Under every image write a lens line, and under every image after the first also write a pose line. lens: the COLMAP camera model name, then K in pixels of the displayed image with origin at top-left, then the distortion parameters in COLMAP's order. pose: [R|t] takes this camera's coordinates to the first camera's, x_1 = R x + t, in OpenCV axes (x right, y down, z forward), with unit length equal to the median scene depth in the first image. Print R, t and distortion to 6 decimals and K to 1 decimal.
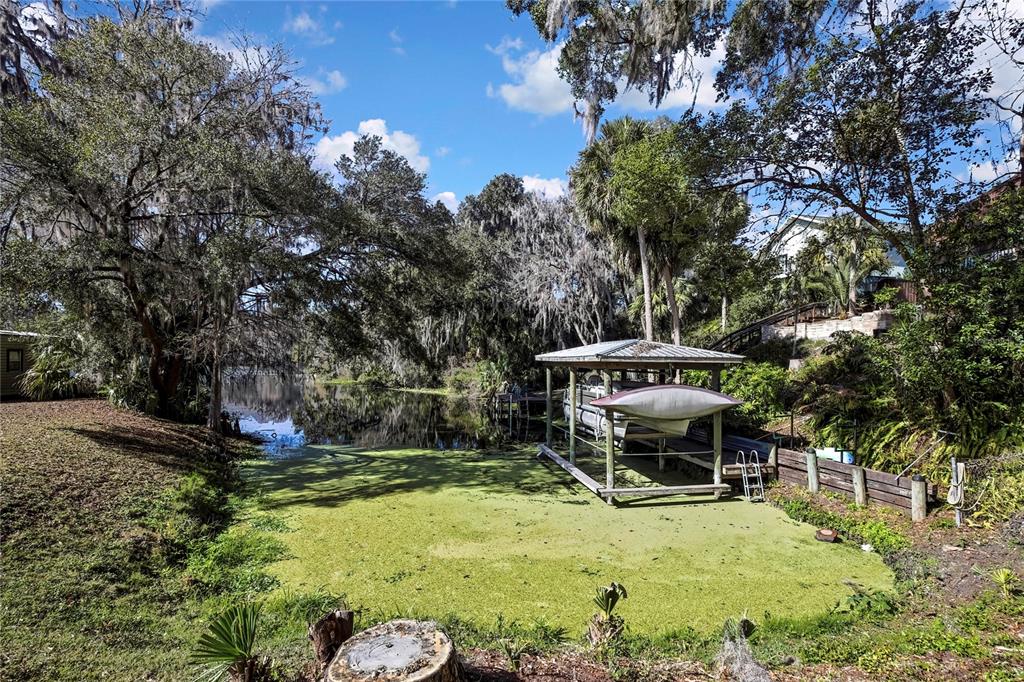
lens RADIAL K [[445.1, 0, 513.6], [0, 445.1, 343.6], [0, 0, 1]] dist [-0.015194, 0.002577]
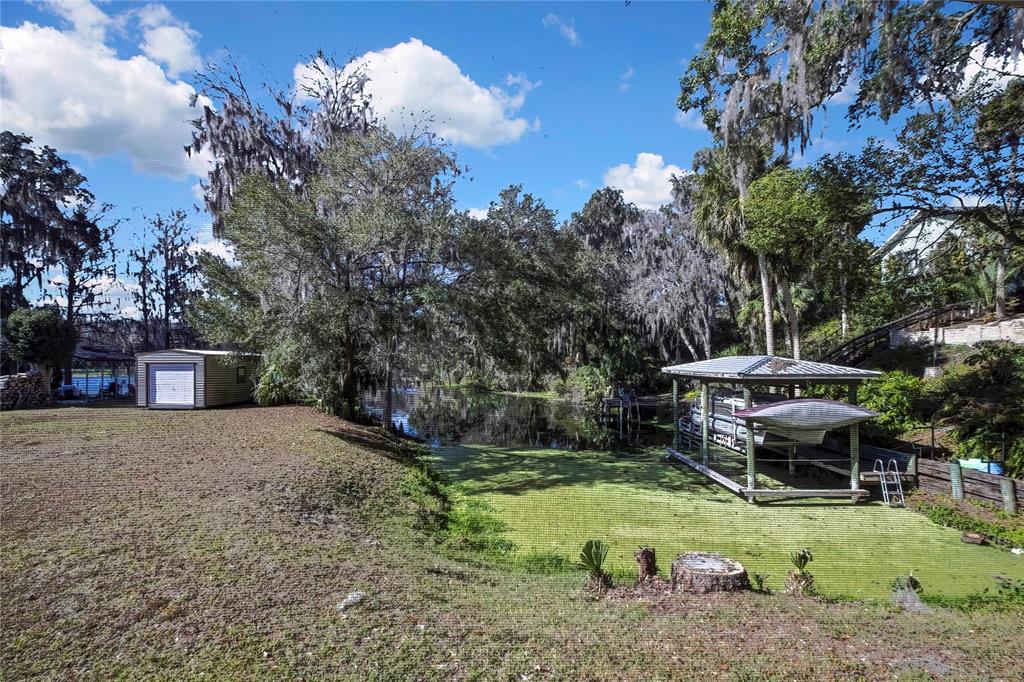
lens RADIAL K [[445.1, 0, 511.6], [0, 445.1, 348.7], [0, 0, 1]] dist [-0.015194, 0.002577]
pose [[0.982527, -0.016626, -0.185378, -0.128935], [0.018400, 0.999800, 0.007853, -0.041535], [0.185211, -0.011127, 0.982636, -0.171939]]
